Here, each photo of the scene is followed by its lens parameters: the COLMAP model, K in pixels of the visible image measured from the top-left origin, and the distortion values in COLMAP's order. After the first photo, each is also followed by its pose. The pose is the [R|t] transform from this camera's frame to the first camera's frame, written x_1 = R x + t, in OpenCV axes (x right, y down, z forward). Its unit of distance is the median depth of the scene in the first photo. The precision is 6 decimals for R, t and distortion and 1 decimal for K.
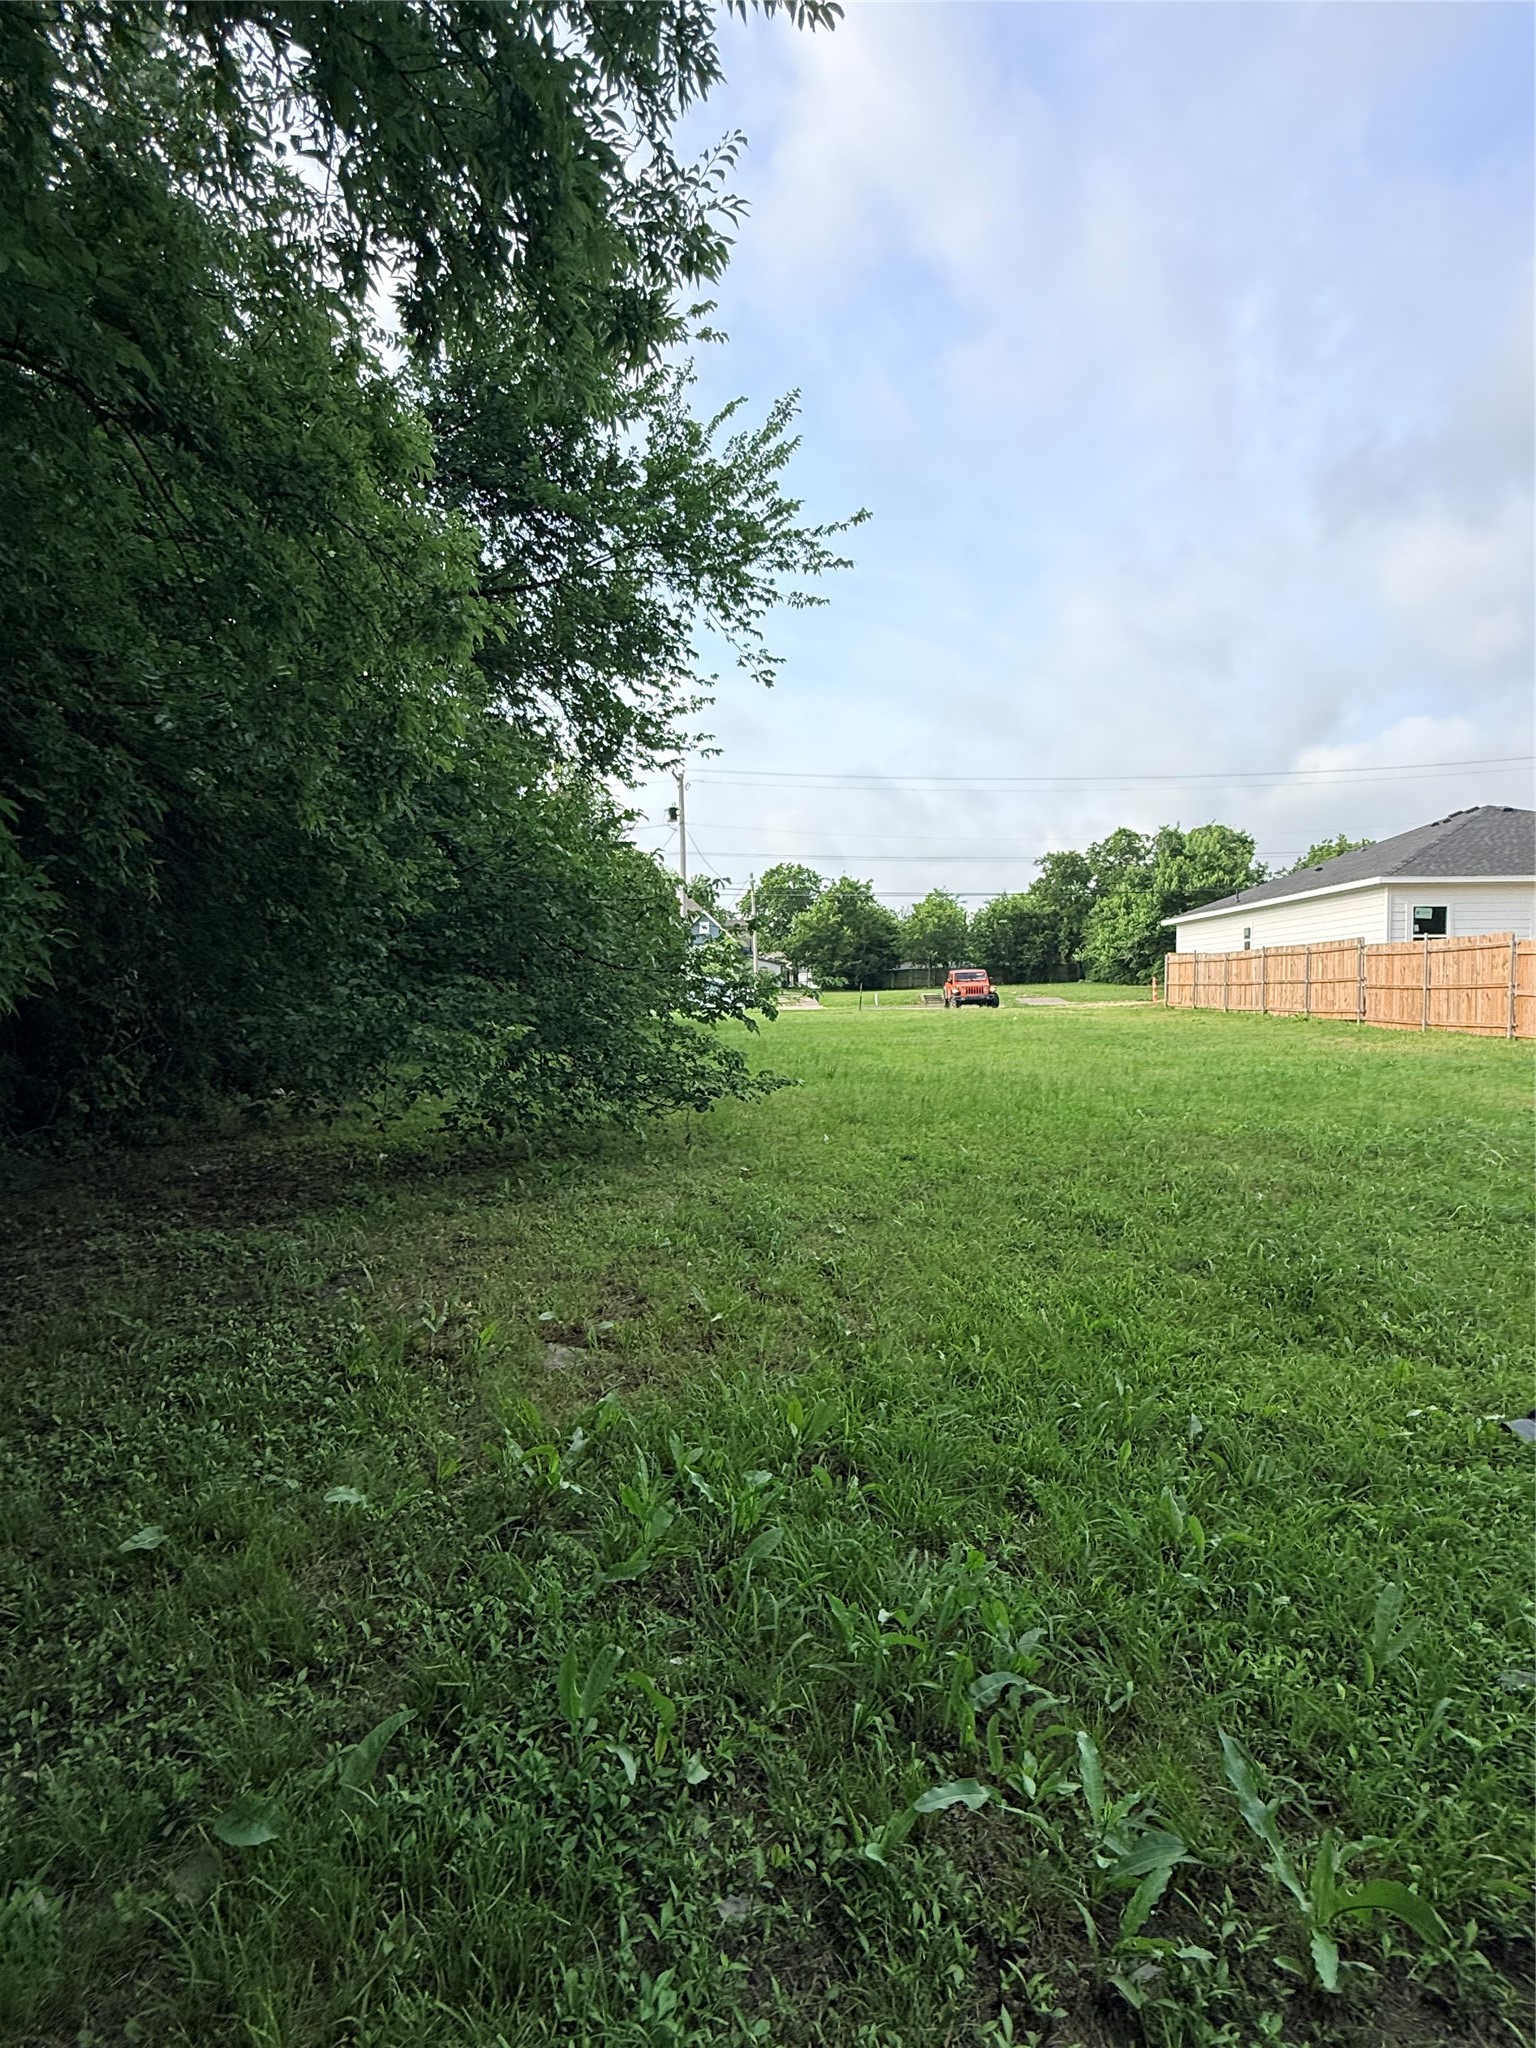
lens RADIAL K [[1026.3, 0, 778.3], [0, 1026.3, 1041.3], [0, 0, 1]] dist [-0.002429, -0.000367]
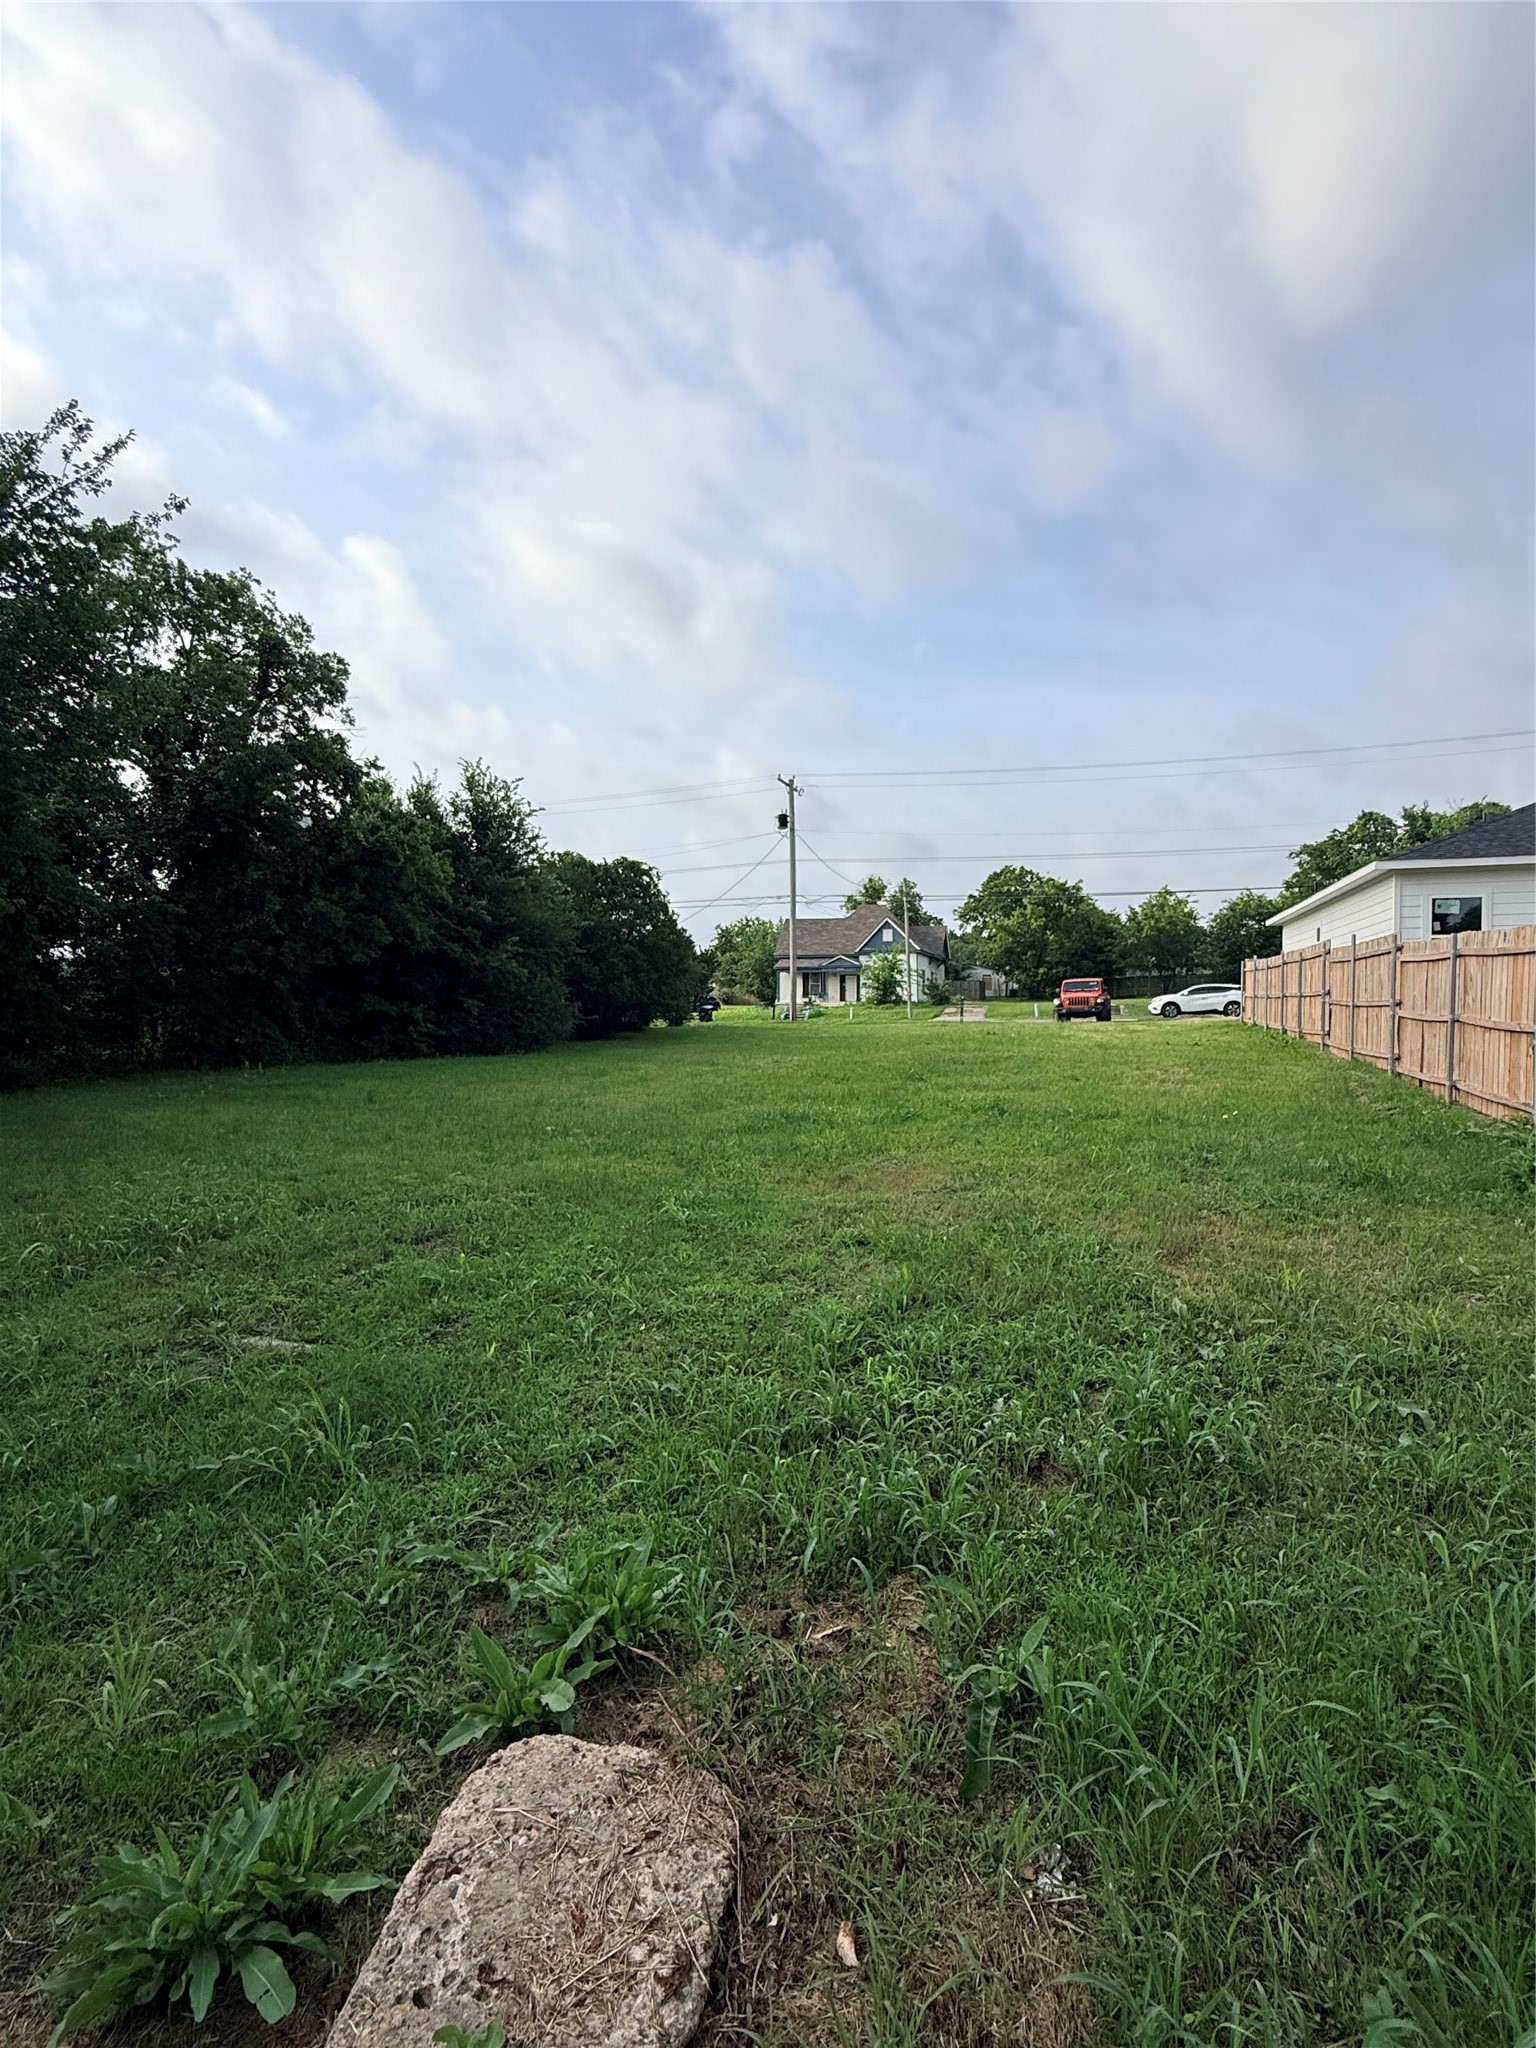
lens RADIAL K [[1026.3, 0, 759.8], [0, 1026.3, 1018.9], [0, 0, 1]] dist [-0.002429, -0.000367]
pose [[0.951574, 0.011992, -0.307184, 0.182308], [-0.020447, 0.999495, -0.024322, -0.005921], [0.306738, 0.029425, 0.951339, 0.055625]]
